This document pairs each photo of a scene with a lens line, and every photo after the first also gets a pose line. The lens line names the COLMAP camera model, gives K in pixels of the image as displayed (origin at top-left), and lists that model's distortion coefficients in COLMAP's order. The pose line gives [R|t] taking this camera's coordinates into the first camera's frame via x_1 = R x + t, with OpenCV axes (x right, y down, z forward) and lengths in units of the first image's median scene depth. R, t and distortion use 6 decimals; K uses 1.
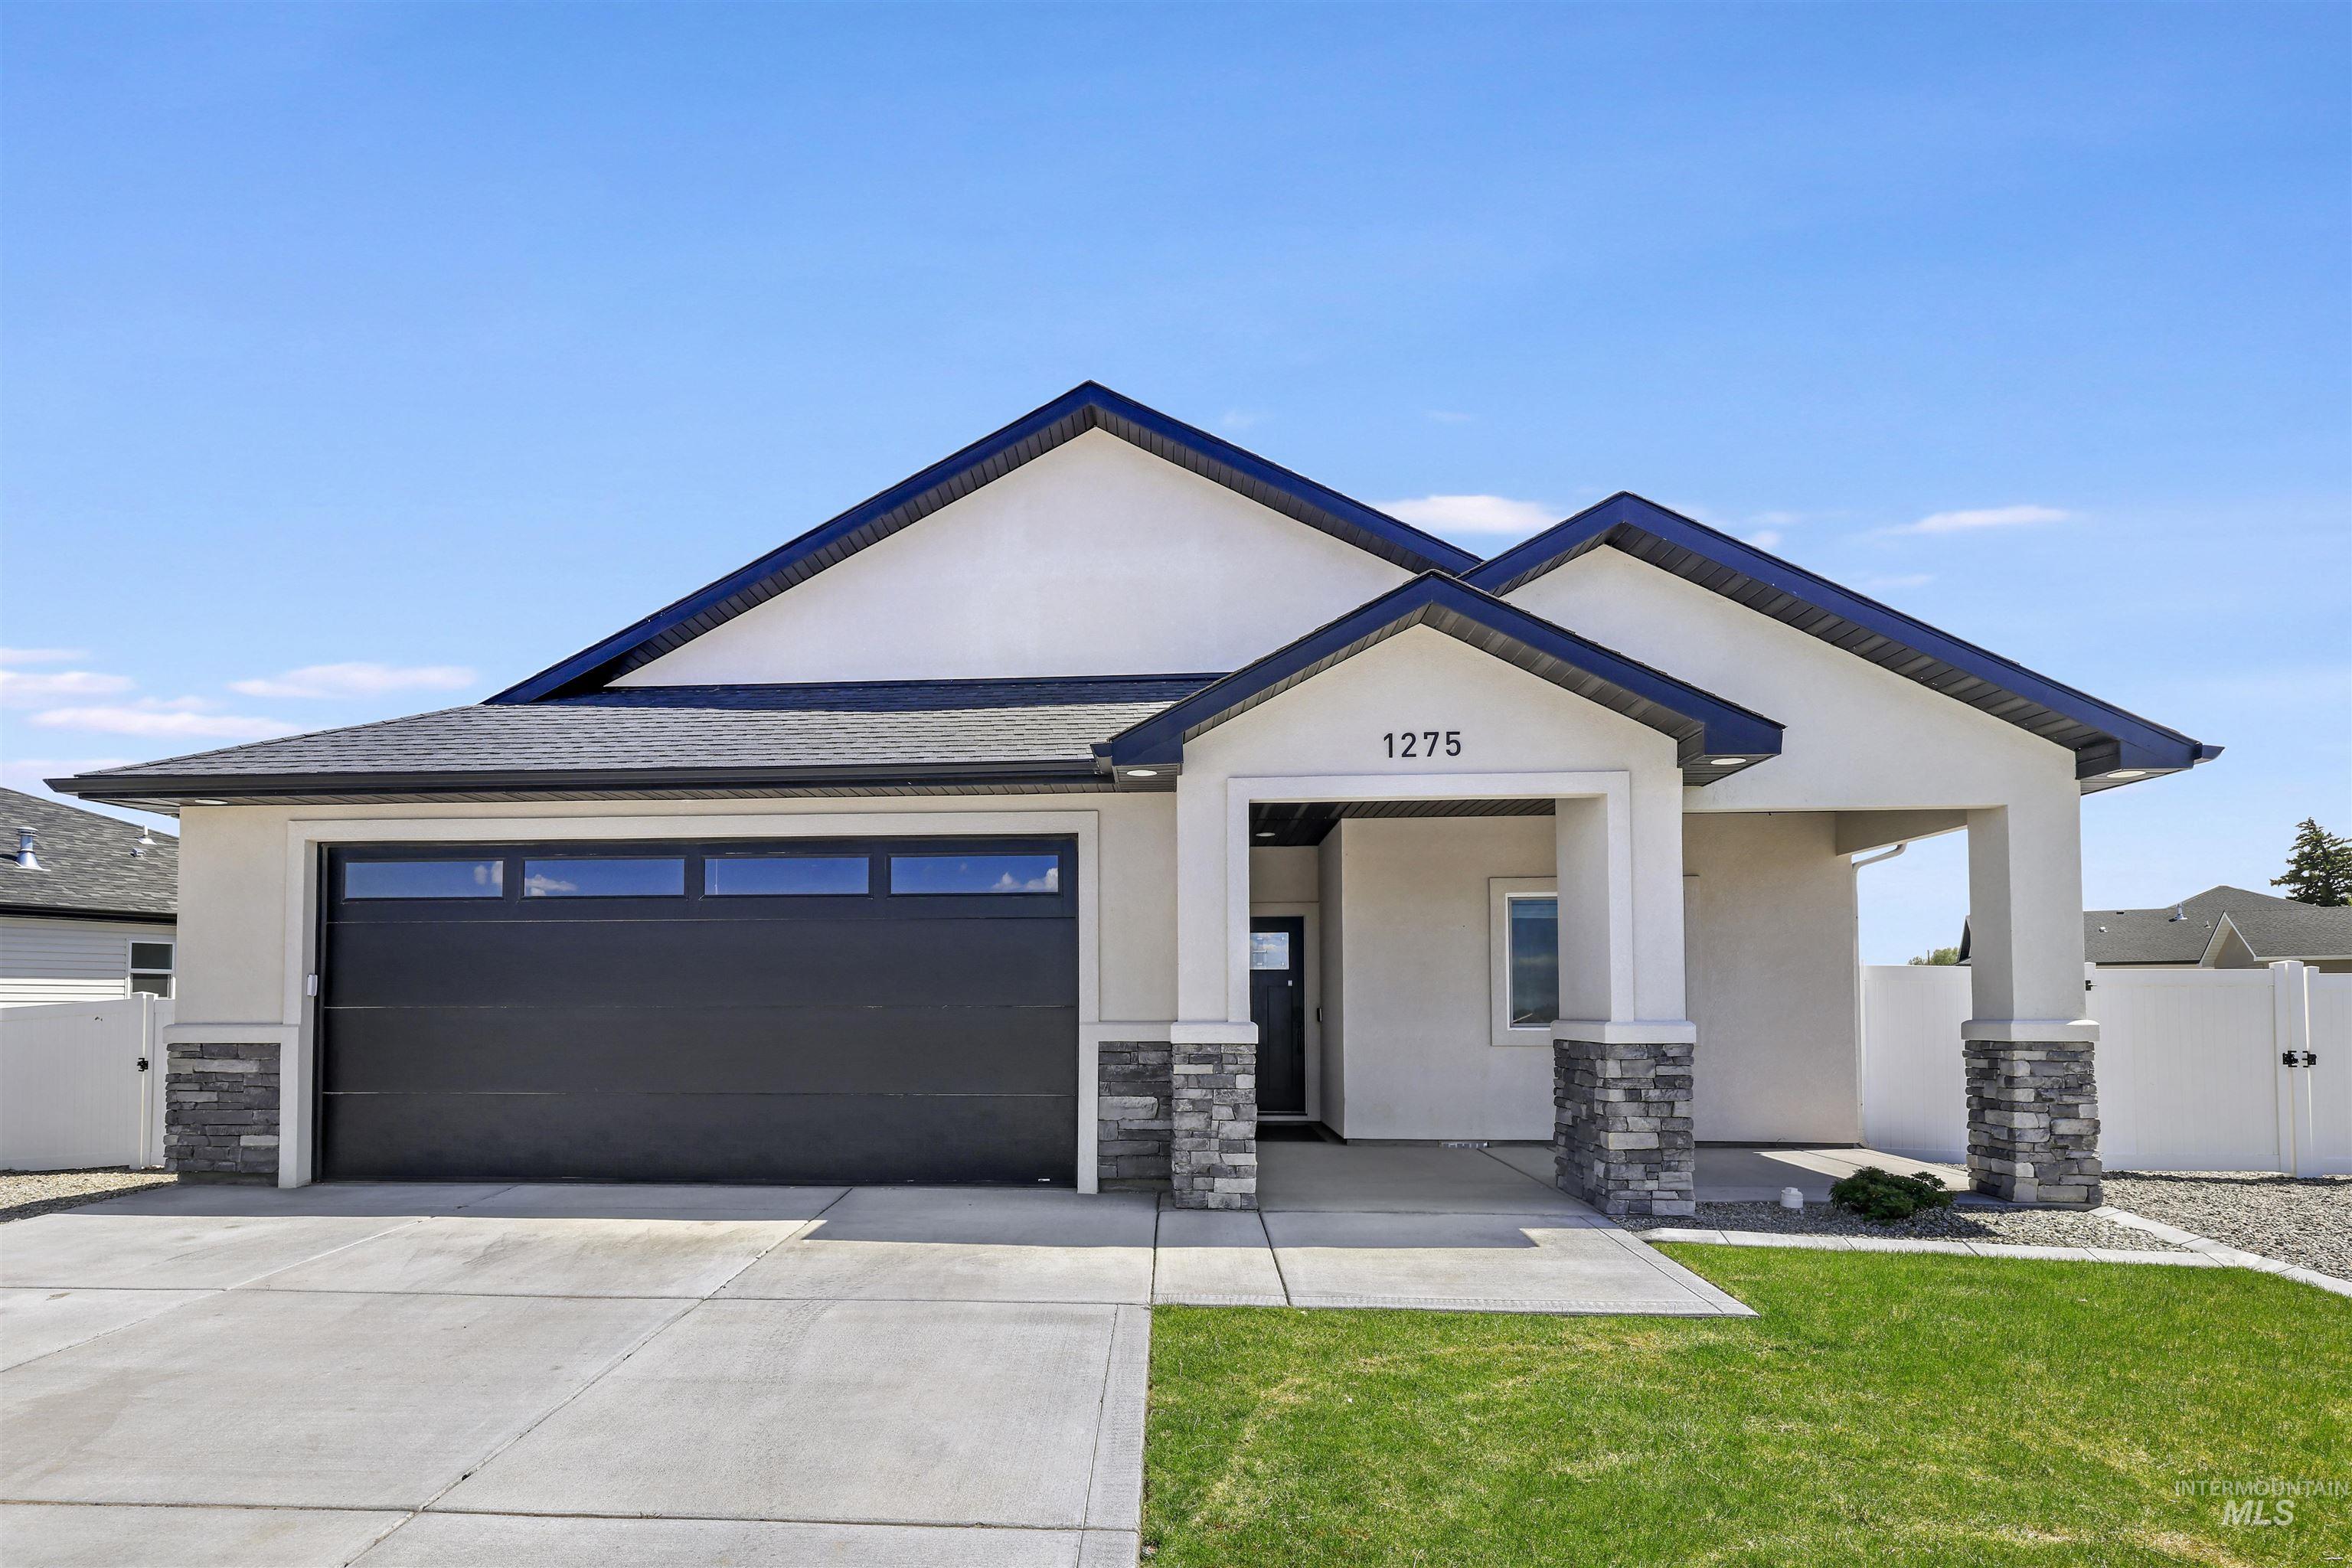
lens RADIAL K [[1261.0, 0, 1092.8], [0, 1261.0, 969.9], [0, 0, 1]] dist [0.004152, 0.000664]
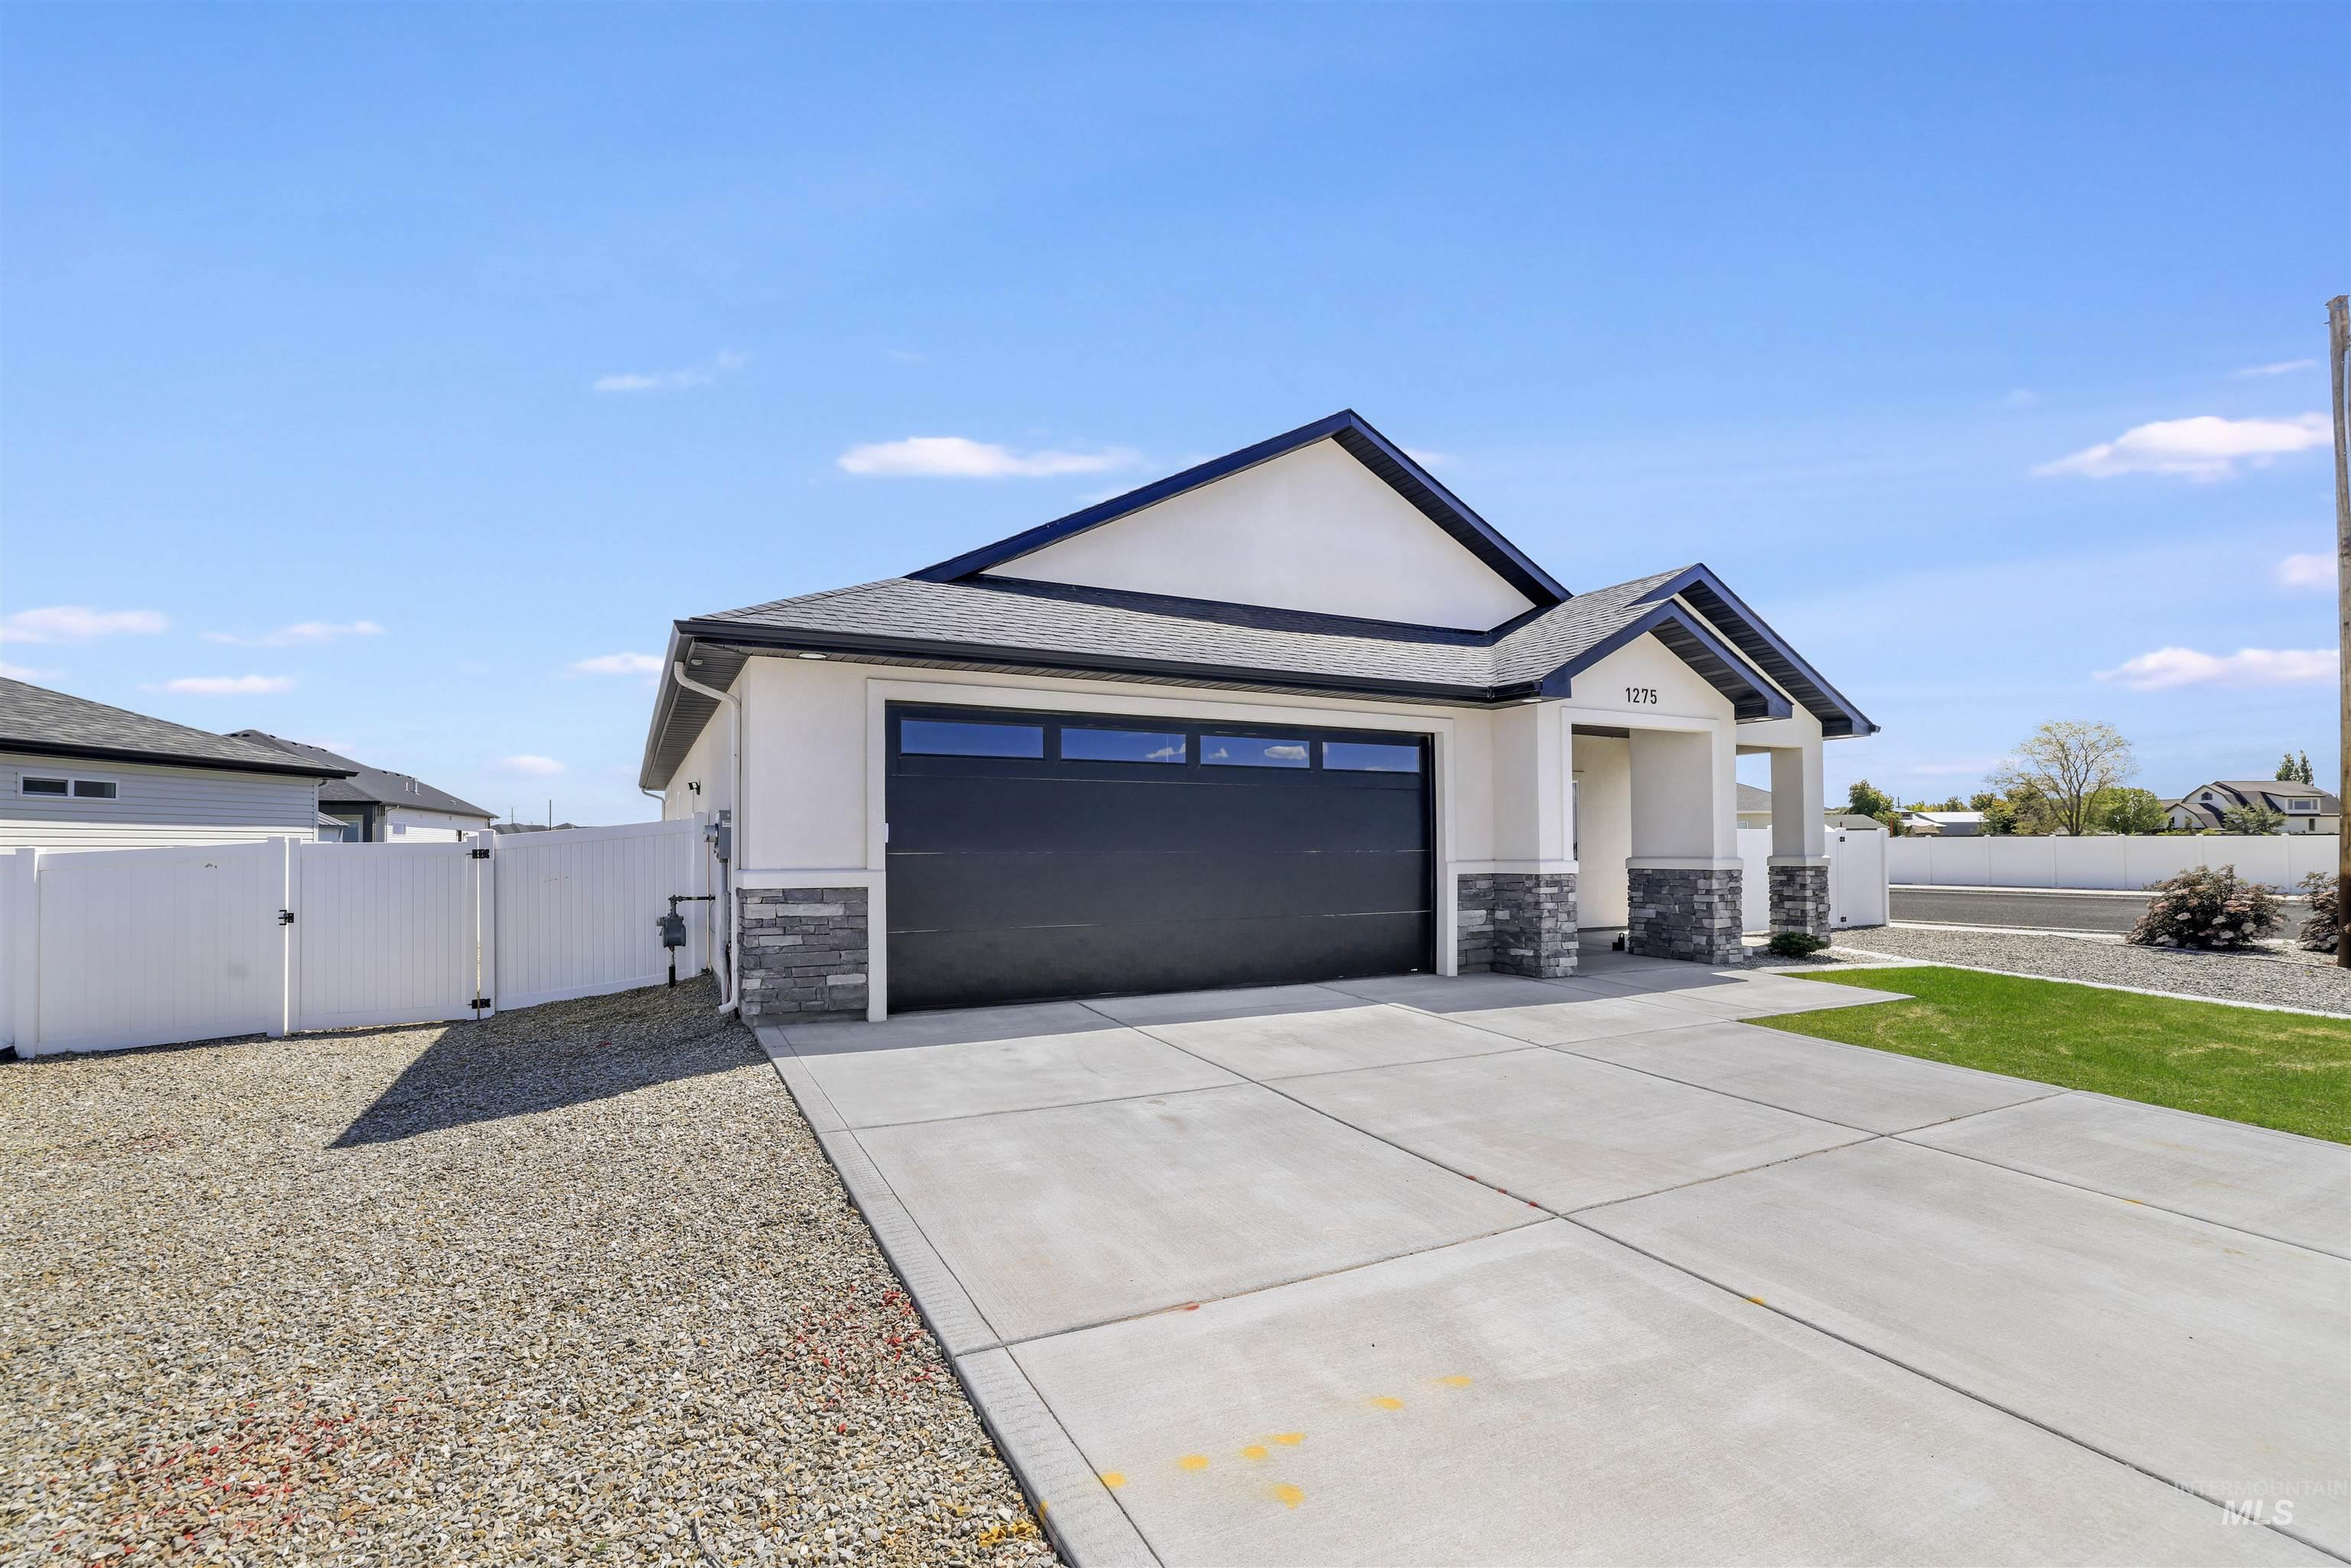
lens RADIAL K [[1040.3, 0, 1175.7], [0, 1040.3, 825.9], [0, 0, 1]] dist [-0.044228, 0.000110]
pose [[0.857703, 0.008996, 0.514067, -0.895669], [-0.013473, 0.999897, 0.004982, -0.001663], [-0.513969, -0.011199, 0.857736, 0.118023]]
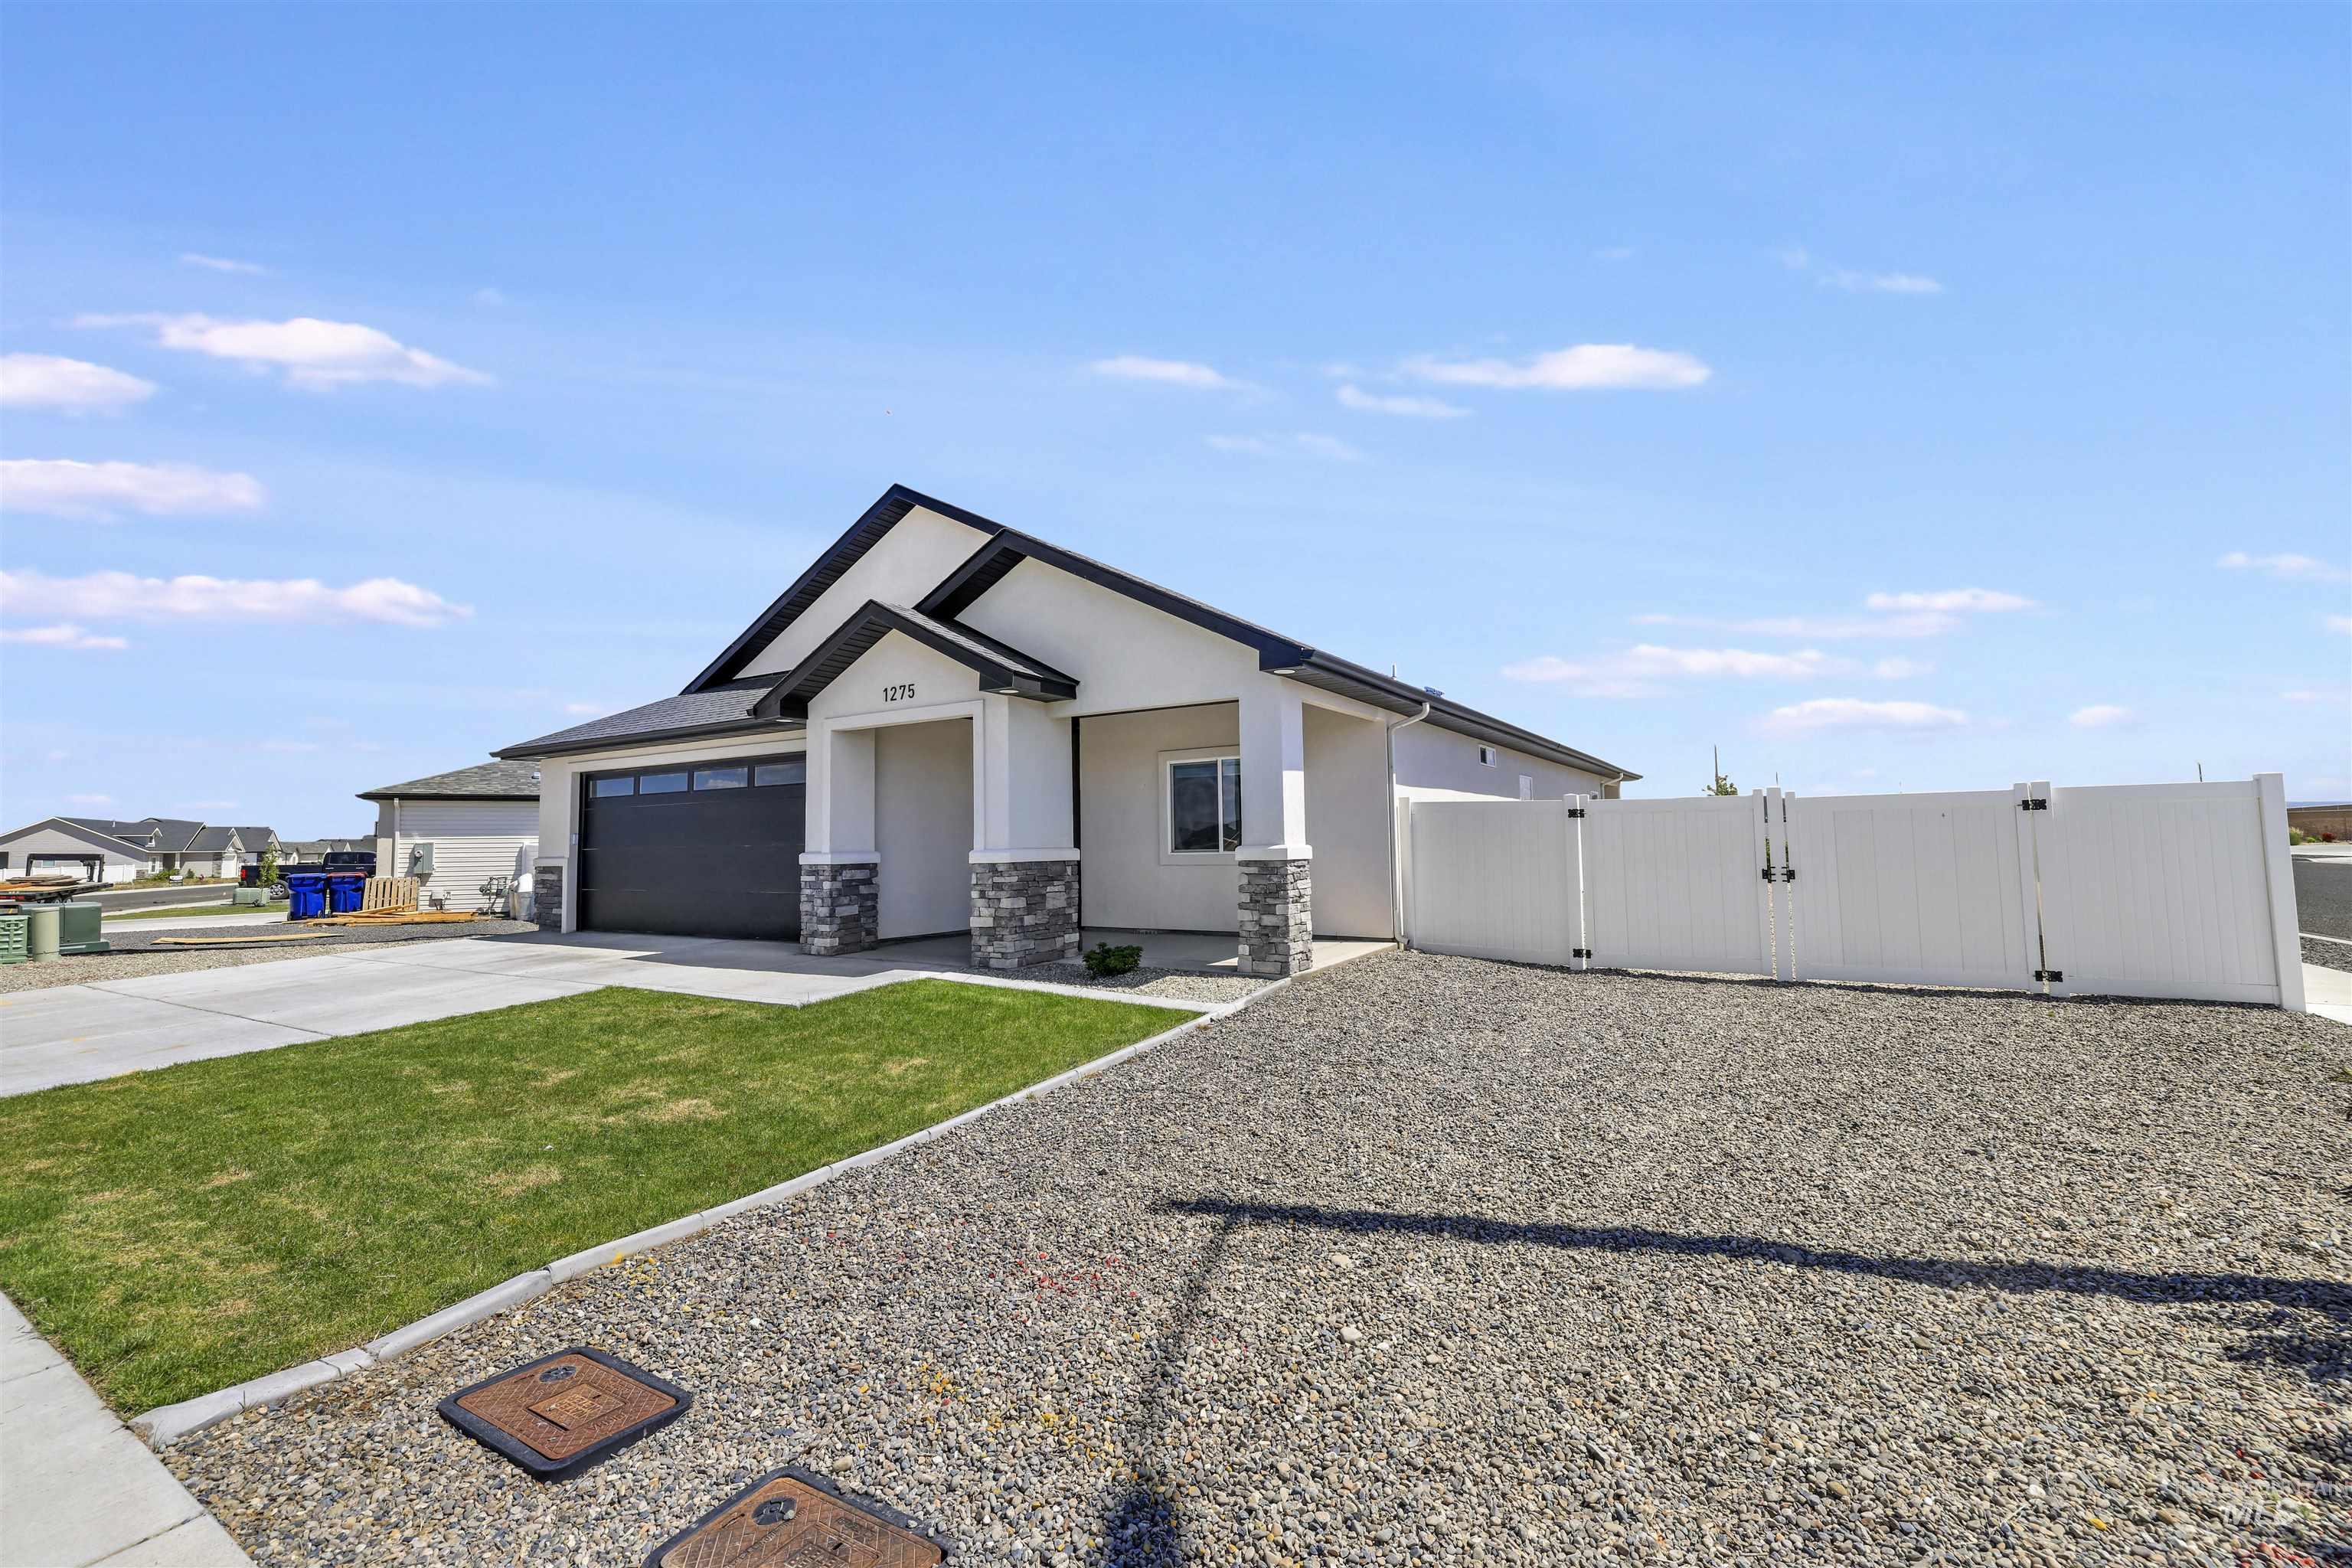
lens RADIAL K [[1016.2, 0, 1159.0], [0, 1016.2, 772.4], [0, 0, 1]] dist [0.001546, 0.000417]
pose [[0.881479, -0.046572, -0.469920, 1.122411], [0.030495, 0.998662, -0.041770, 0.001582], [0.471237, 0.022490, 0.881720, -0.066306]]
